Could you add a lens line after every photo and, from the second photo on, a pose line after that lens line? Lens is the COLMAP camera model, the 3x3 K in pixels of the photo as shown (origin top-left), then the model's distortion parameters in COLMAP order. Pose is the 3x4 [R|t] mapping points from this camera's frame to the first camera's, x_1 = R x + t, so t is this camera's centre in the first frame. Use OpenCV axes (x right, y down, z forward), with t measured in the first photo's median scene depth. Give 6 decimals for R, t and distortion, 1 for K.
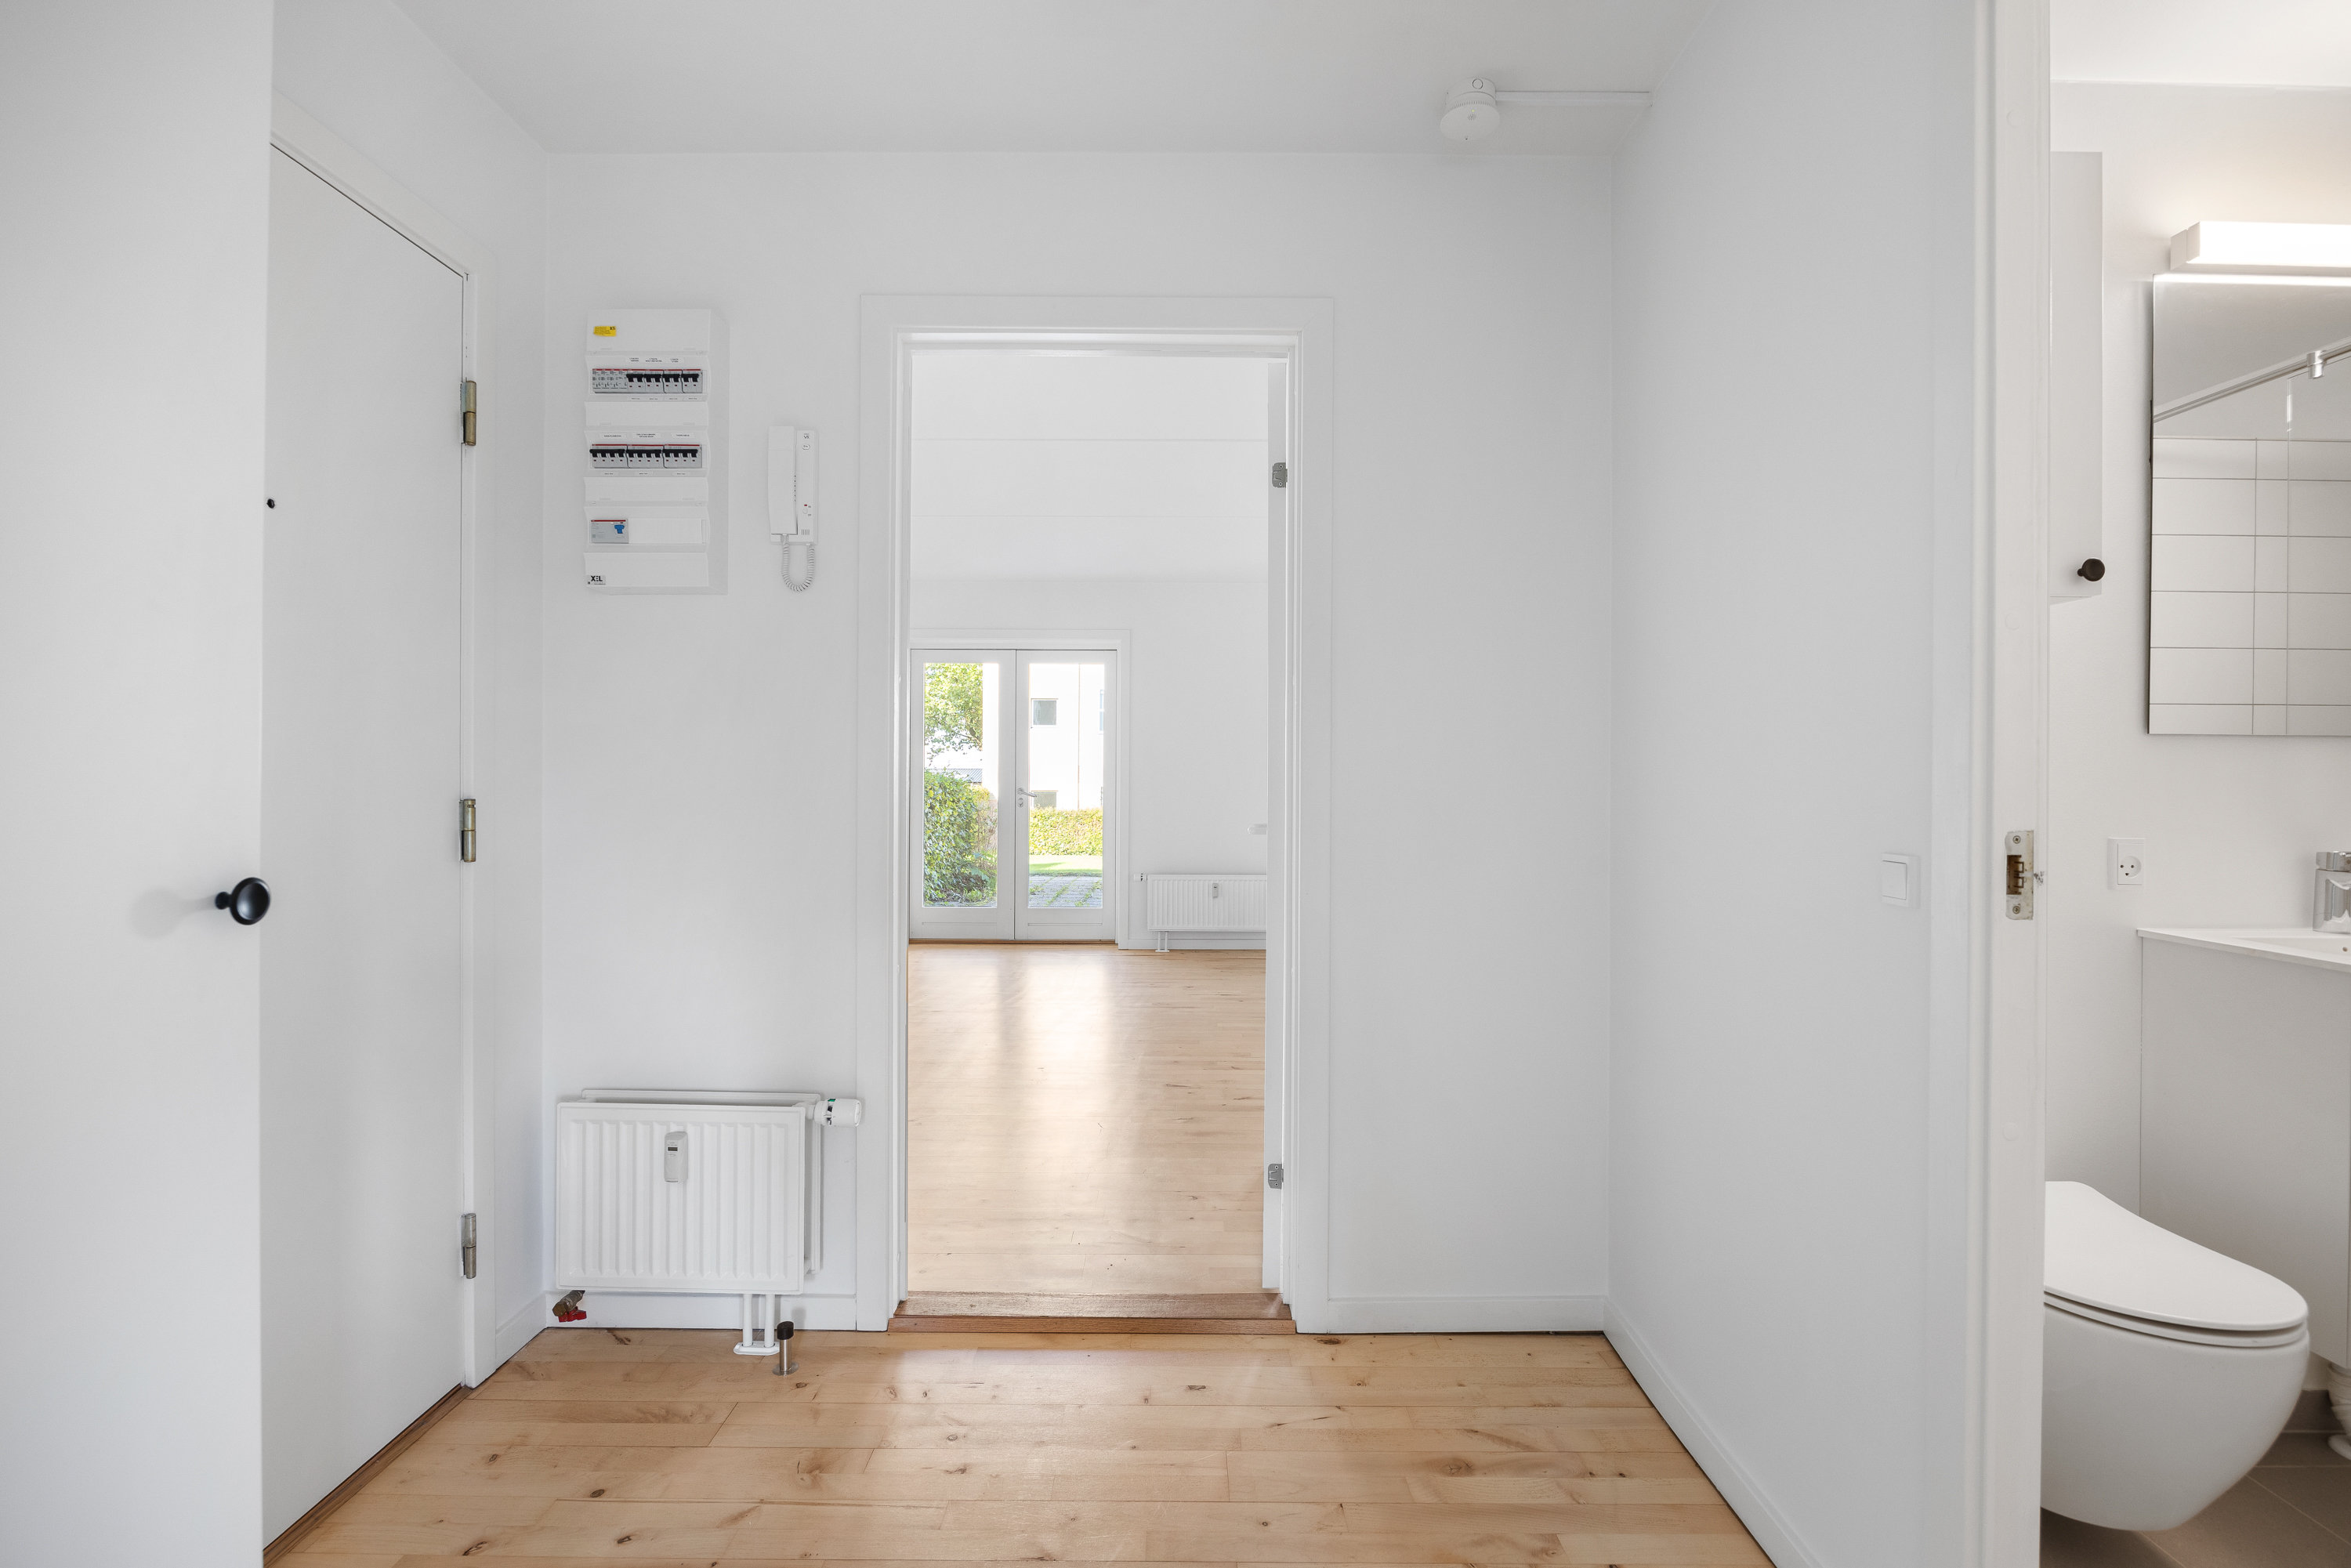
lens RADIAL K [[1074.0, 0, 1184.1], [0, 1074.0, 779.7], [0, 0, 1]] dist [-0.004576, 0.000201]
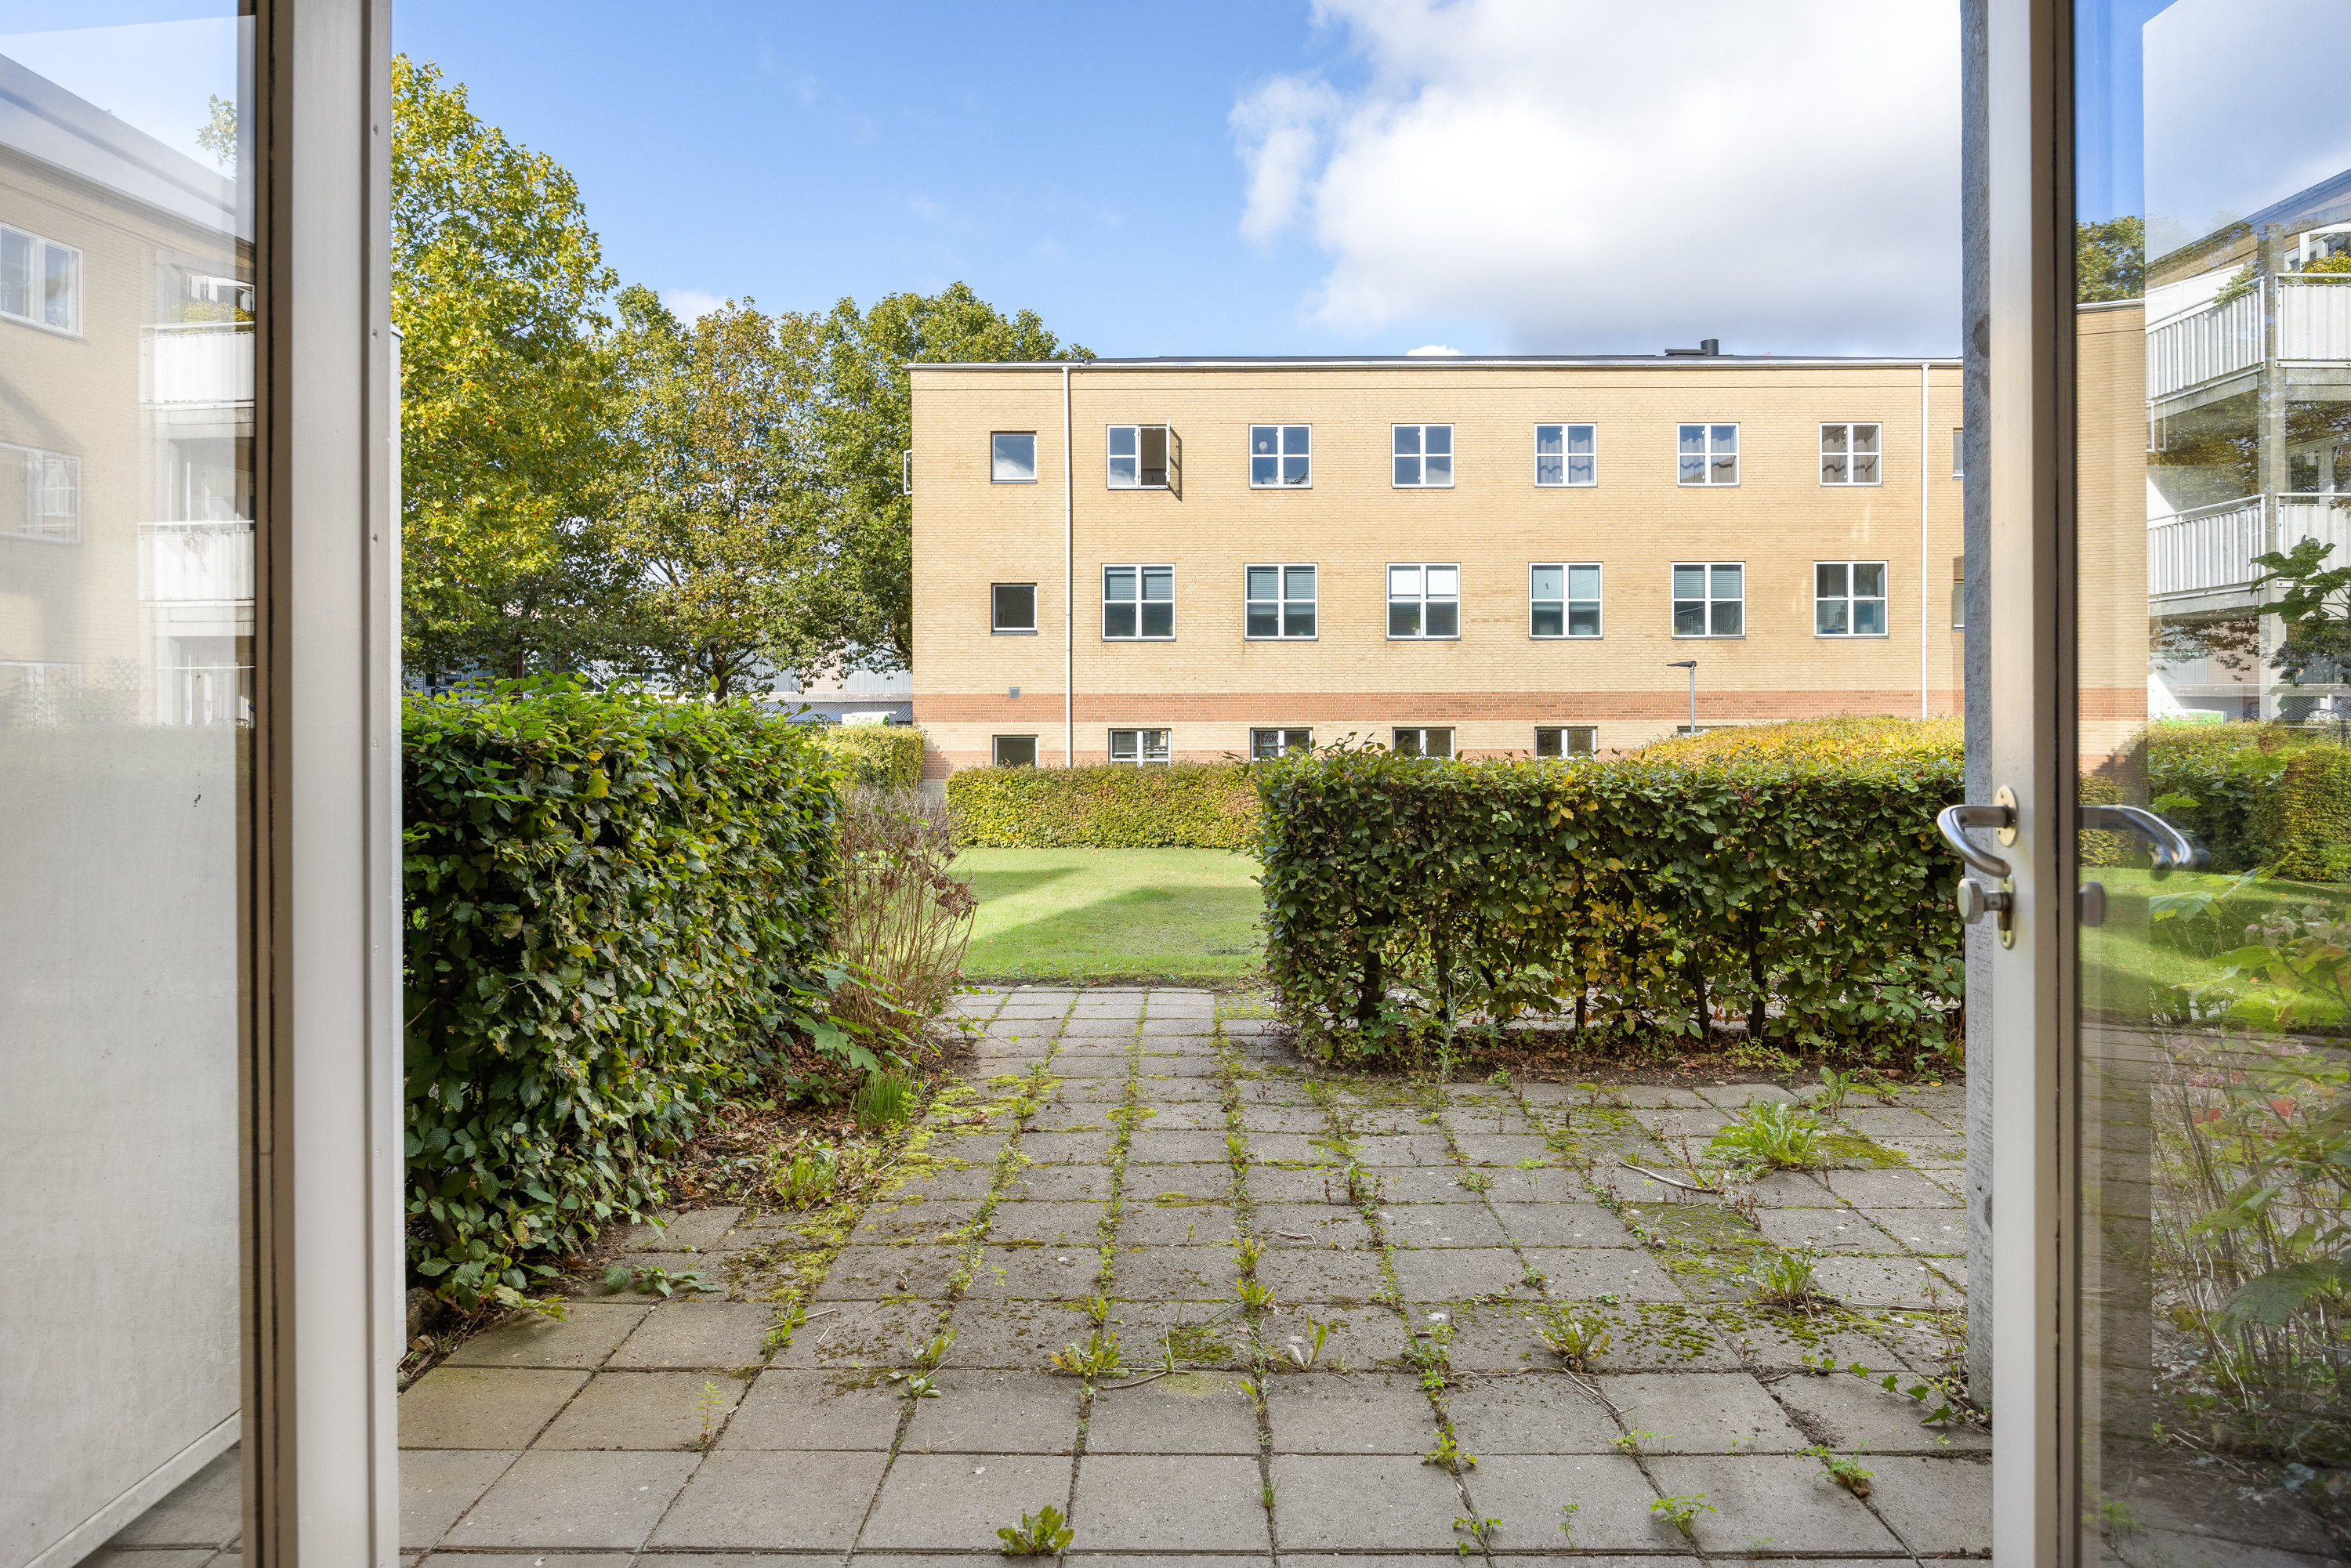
lens RADIAL K [[1398.3, 0, 1160.1], [0, 1398.3, 721.4], [0, 0, 1]] dist [0.021058, -0.000102]
pose [[0.999781, -0.007318, -0.019622, -0.106008], [0.007405, 0.999963, 0.004356, -0.000987], [0.019590, -0.004501, 0.999798, 0.686047]]
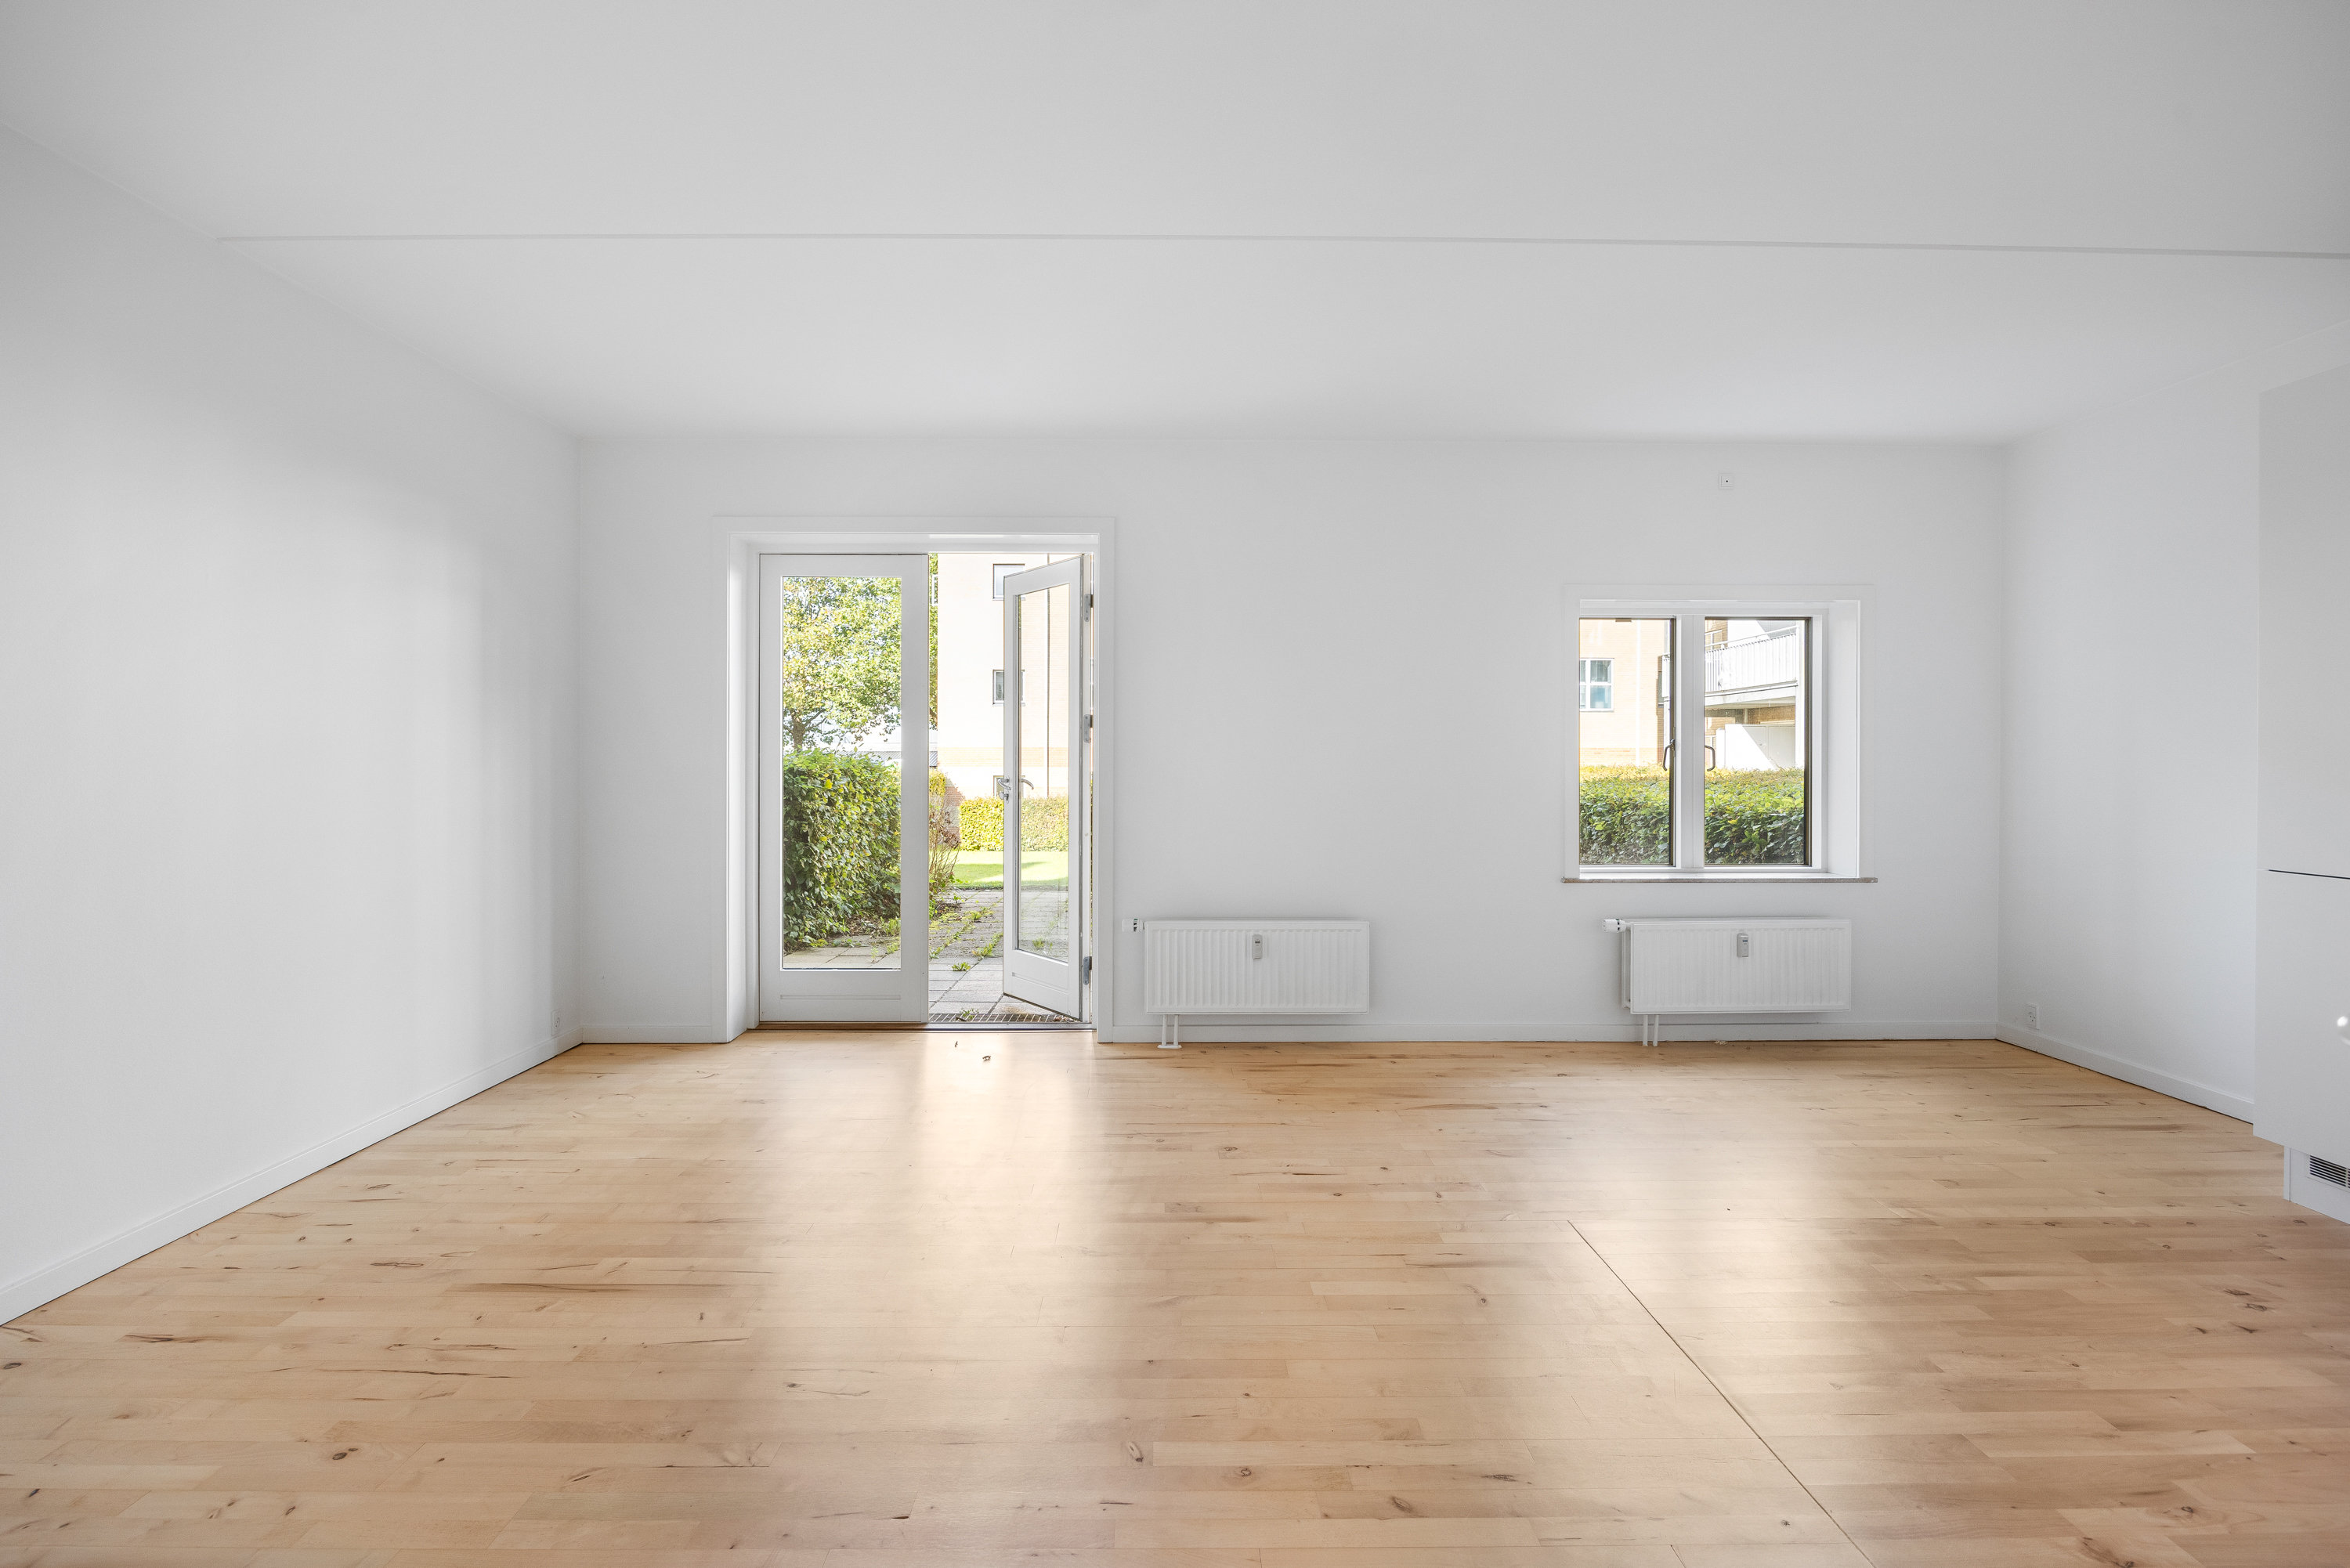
lens RADIAL K [[1129.8, 0, 1169.8], [0, 1129.8, 768.0], [0, 0, 1]] dist [-0.001915, -0.000104]
pose [[0.999969, -0.003728, 0.006931, -0.017106], [0.003692, 0.999980, 0.005226, -0.000816], [-0.006951, -0.005200, 0.999962, 0.254851]]
